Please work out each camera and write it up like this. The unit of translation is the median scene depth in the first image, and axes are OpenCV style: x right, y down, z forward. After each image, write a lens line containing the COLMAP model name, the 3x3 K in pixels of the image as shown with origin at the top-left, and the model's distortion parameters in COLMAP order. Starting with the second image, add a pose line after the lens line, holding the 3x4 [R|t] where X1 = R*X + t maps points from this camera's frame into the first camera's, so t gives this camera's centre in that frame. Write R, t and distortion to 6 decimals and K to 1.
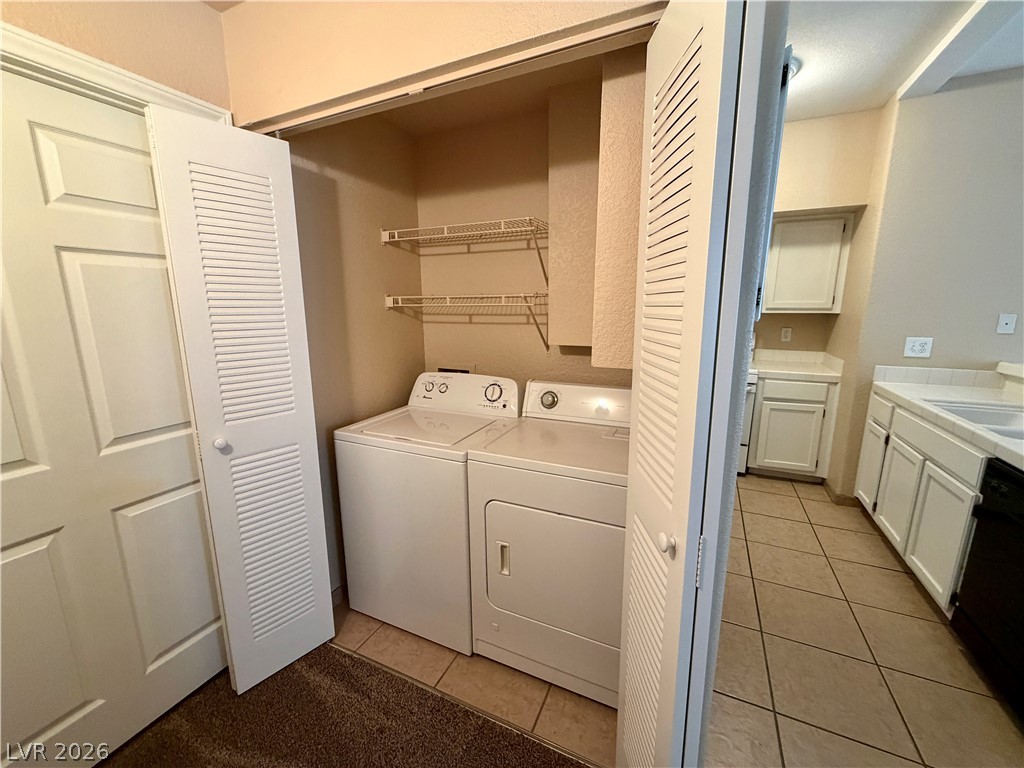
lens RADIAL K [[408.8, 0, 508.1], [0, 408.8, 383.1], [0, 0, 1]] dist [0.000991, 0.000187]
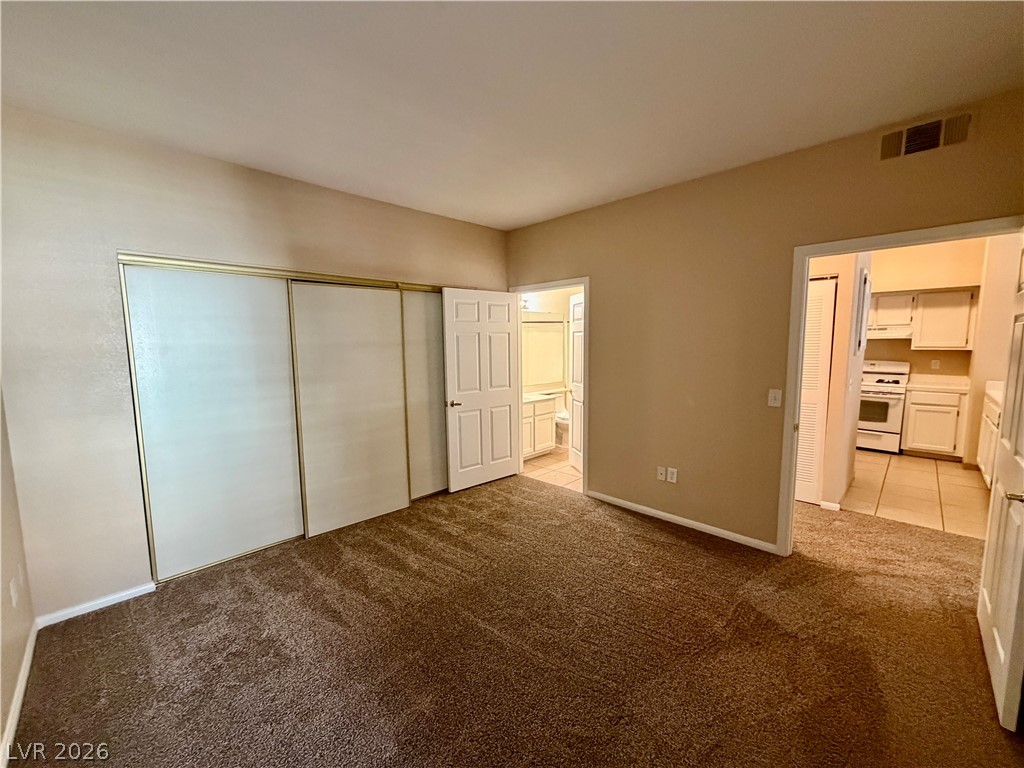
lens RADIAL K [[408.8, 0, 511.6], [0, 408.8, 384.0], [0, 0, 1]] dist [0.000991, 0.000187]
pose [[0.943154, 0.032823, -0.330730, -0.313756], [-0.060850, 0.995344, -0.074746, 0.180159], [0.326737, 0.090623, 0.940761, -1.018921]]
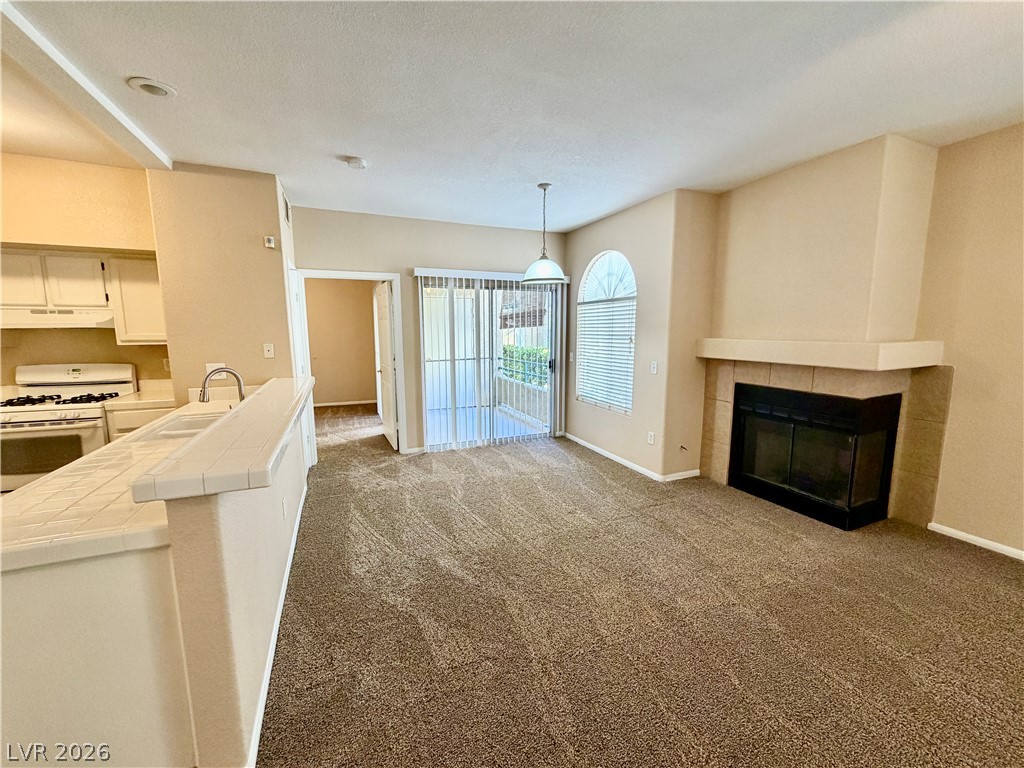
lens RADIAL K [[408.8, 0, 509.6], [0, 408.8, 384.1], [0, 0, 1]] dist [0.000991, 0.000187]
pose [[0.665860, -0.098344, 0.739567, 0.556491], [0.140895, 0.990013, 0.004794, 0.057374], [-0.732652, 0.101009, 0.673066, -0.397454]]
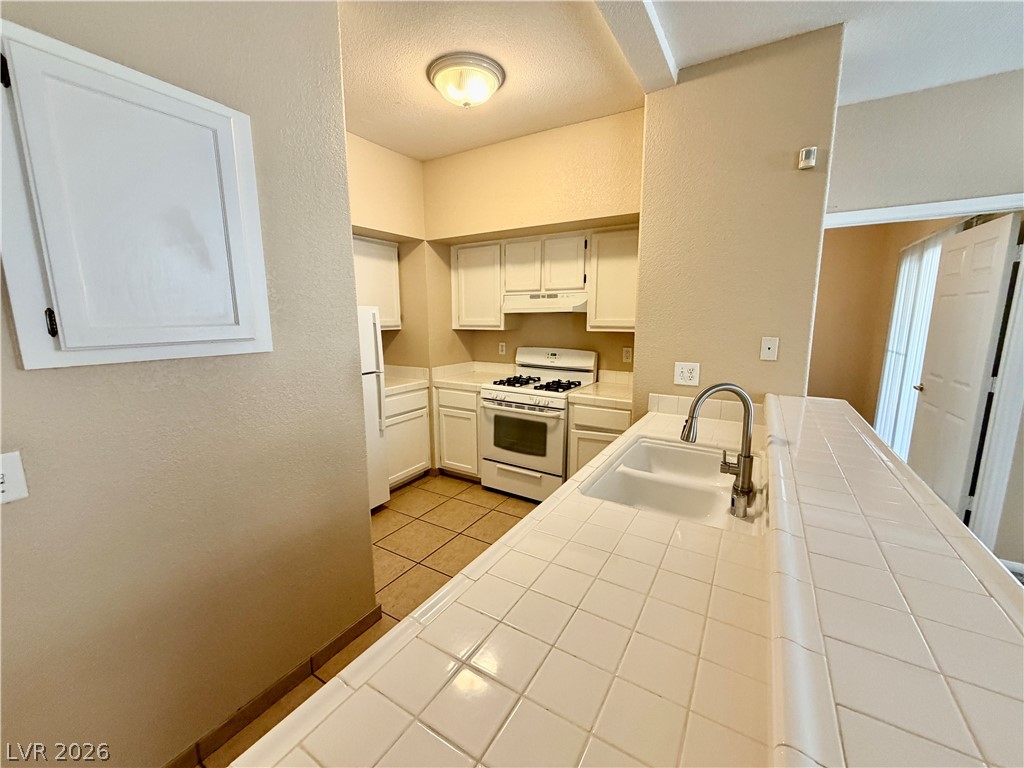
lens RADIAL K [[408.8, 0, 507.0], [0, 408.8, 382.8], [0, 0, 1]] dist [0.000991, 0.000187]
pose [[0.994124, 0.018362, -0.106683, 0.592765], [-0.021166, 0.999458, -0.025218, -0.032170], [0.106162, 0.027328, 0.993973, 0.085031]]
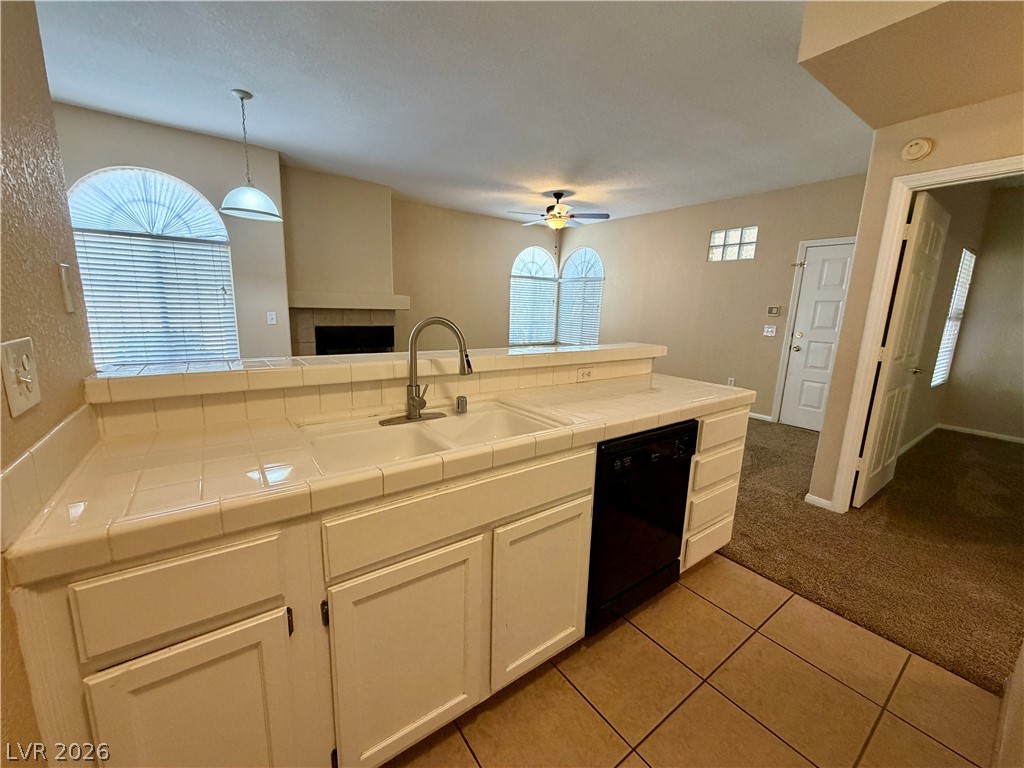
lens RADIAL K [[408.8, 0, 509.4], [0, 408.8, 384.0], [0, 0, 1]] dist [0.000991, 0.000187]
pose [[-0.879149, -0.117389, 0.461862, 0.490314], [0.060414, 0.933911, 0.352365, -0.142685], [-0.472702, 0.337684, -0.813955, 0.891111]]
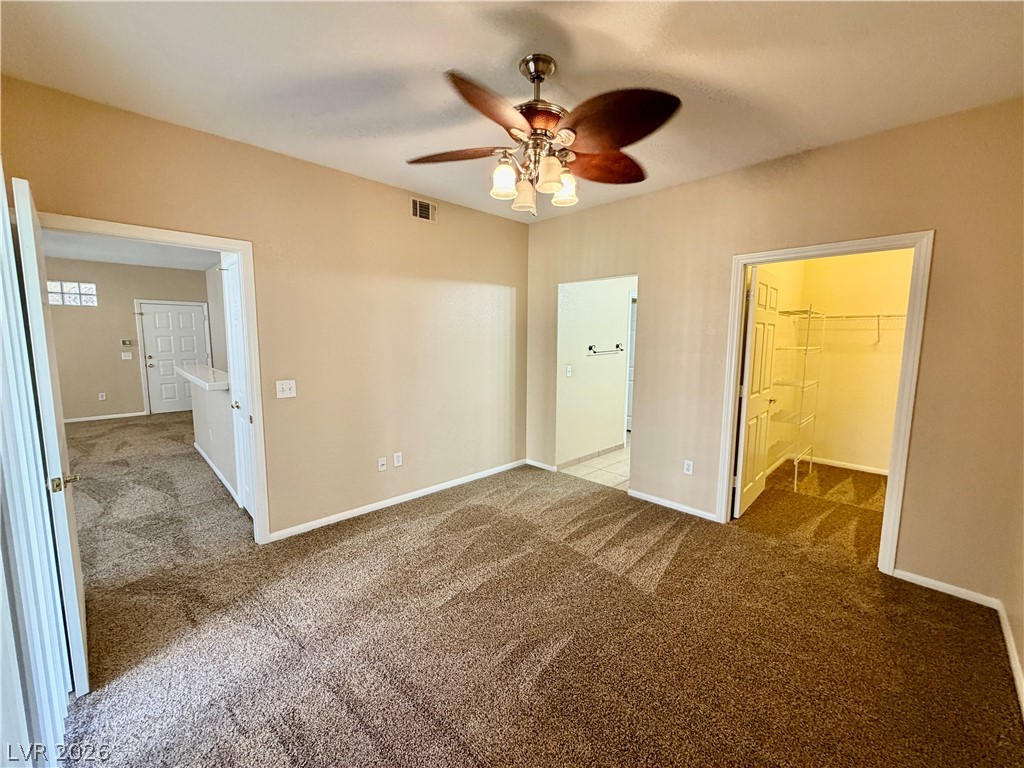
lens RADIAL K [[408.8, 0, 513.1], [0, 408.8, 385.0], [0, 0, 1]] dist [0.000991, 0.000187]
pose [[-0.336477, 0.106162, -0.935688, 1.736731], [-0.183196, 0.967262, 0.175622, -0.358636], [0.923700, 0.230507, -0.306013, 1.796704]]
